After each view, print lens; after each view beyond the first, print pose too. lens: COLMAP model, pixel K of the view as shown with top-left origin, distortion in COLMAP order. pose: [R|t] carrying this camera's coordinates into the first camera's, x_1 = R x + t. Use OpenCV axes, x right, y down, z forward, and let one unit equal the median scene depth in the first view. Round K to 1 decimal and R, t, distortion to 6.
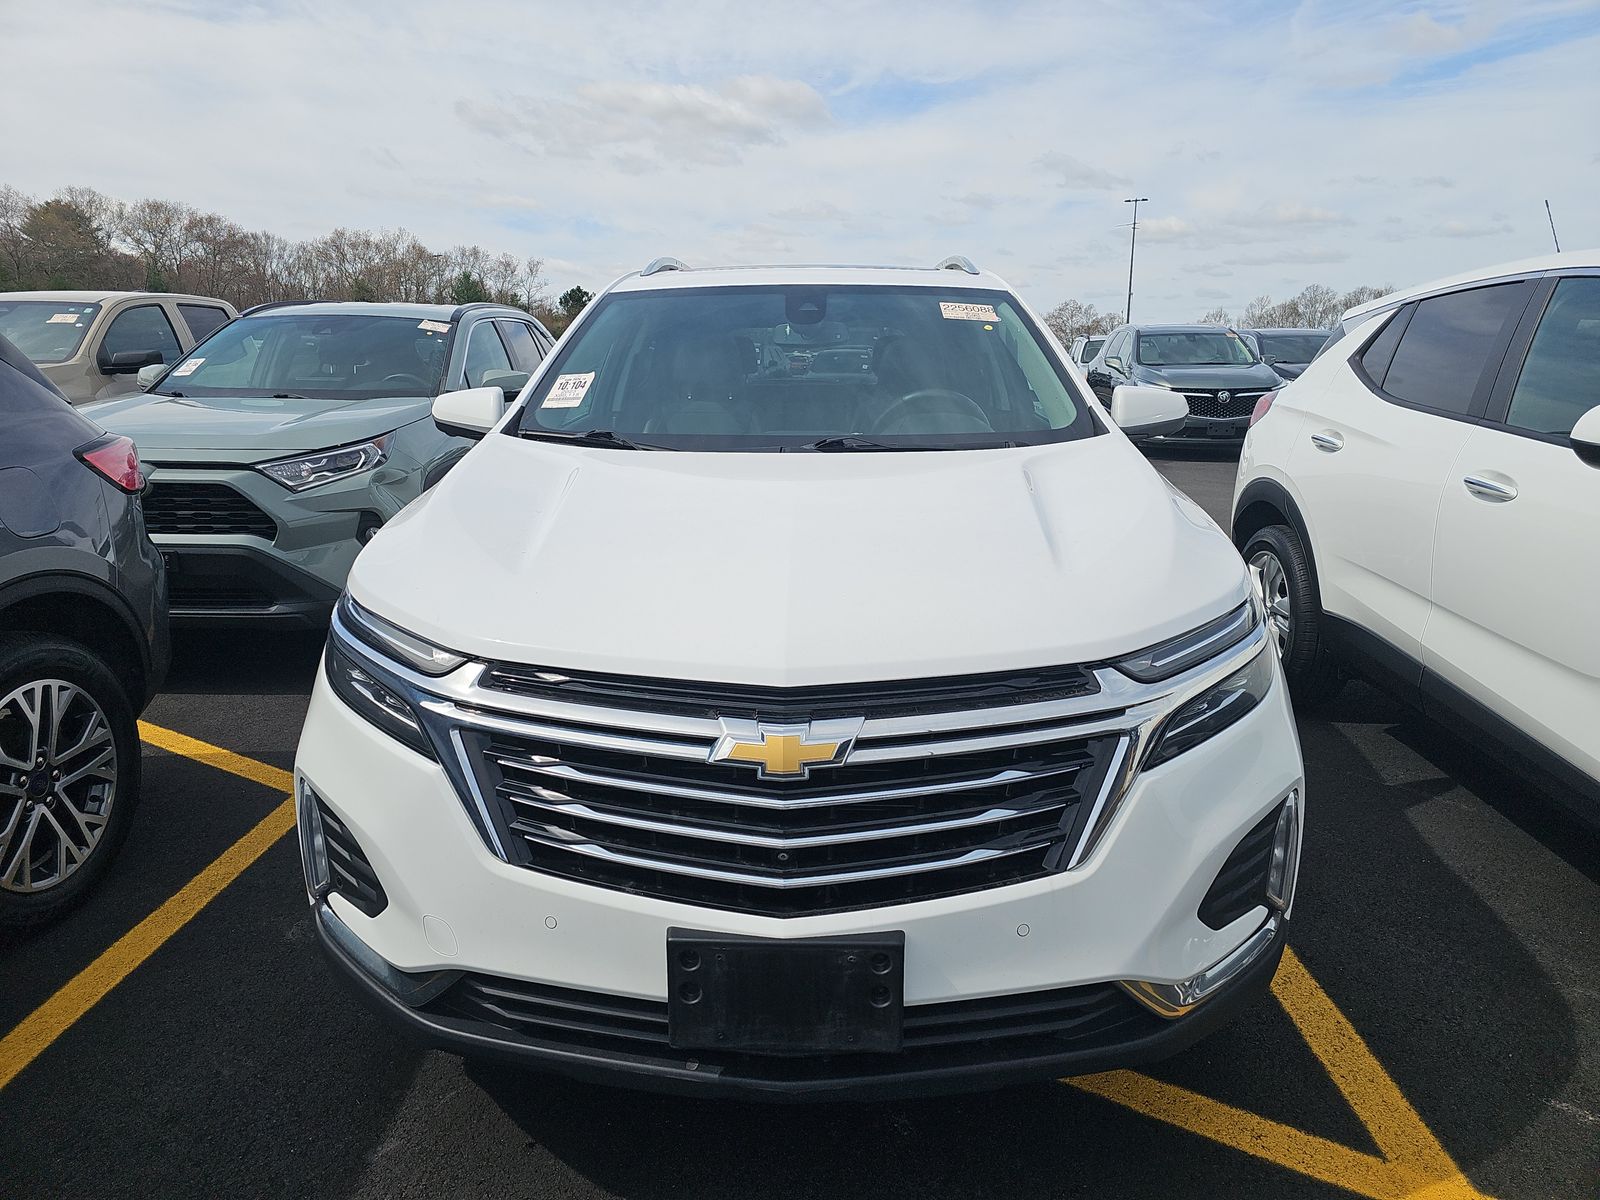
lens RADIAL K [[1057.8, 0, 792.7], [0, 1057.8, 582.9], [0, 0, 1]] dist [0.046178, -0.043173]
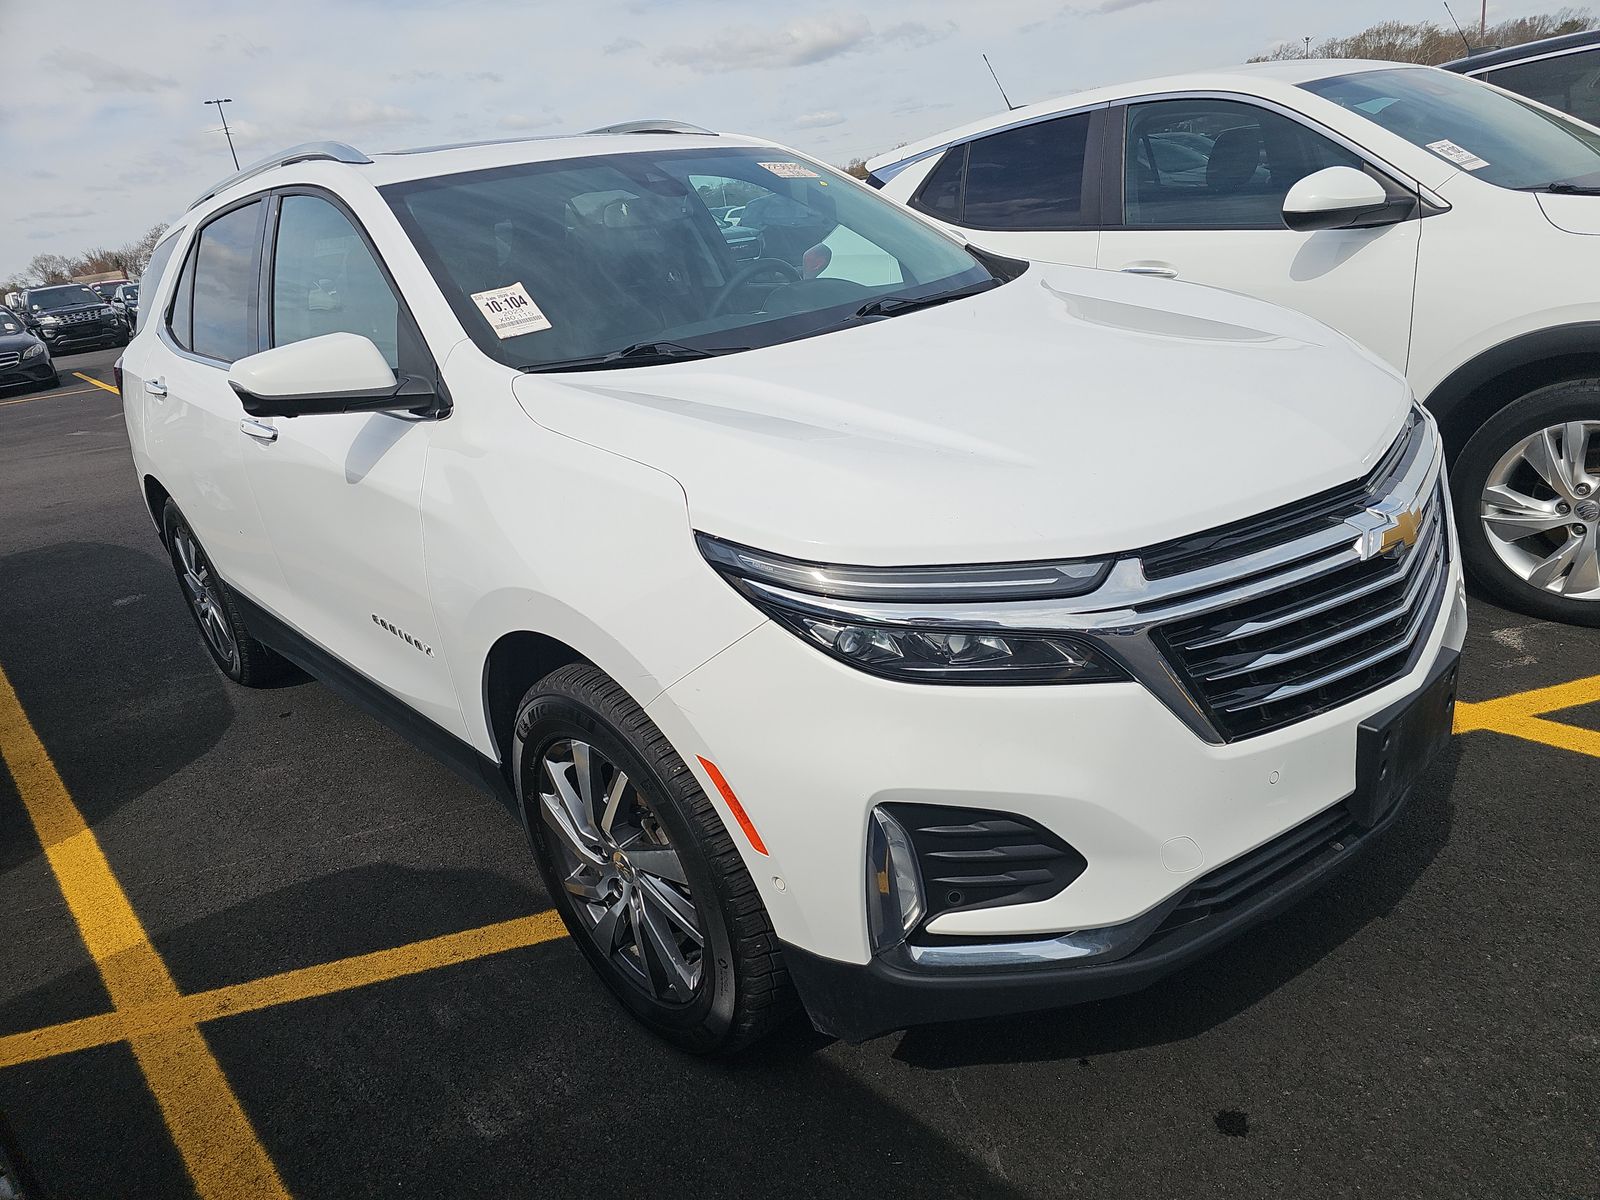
lens RADIAL K [[1052.7, 0, 800.0], [0, 1052.7, 600.0], [0, 0, 1]] dist [0.049517, -0.048741]
pose [[0.709079, -0.328923, 0.623713, -1.053916], [0.268698, 0.943840, 0.192272, -0.133891], [-0.651927, 0.031254, 0.757637, 0.523388]]
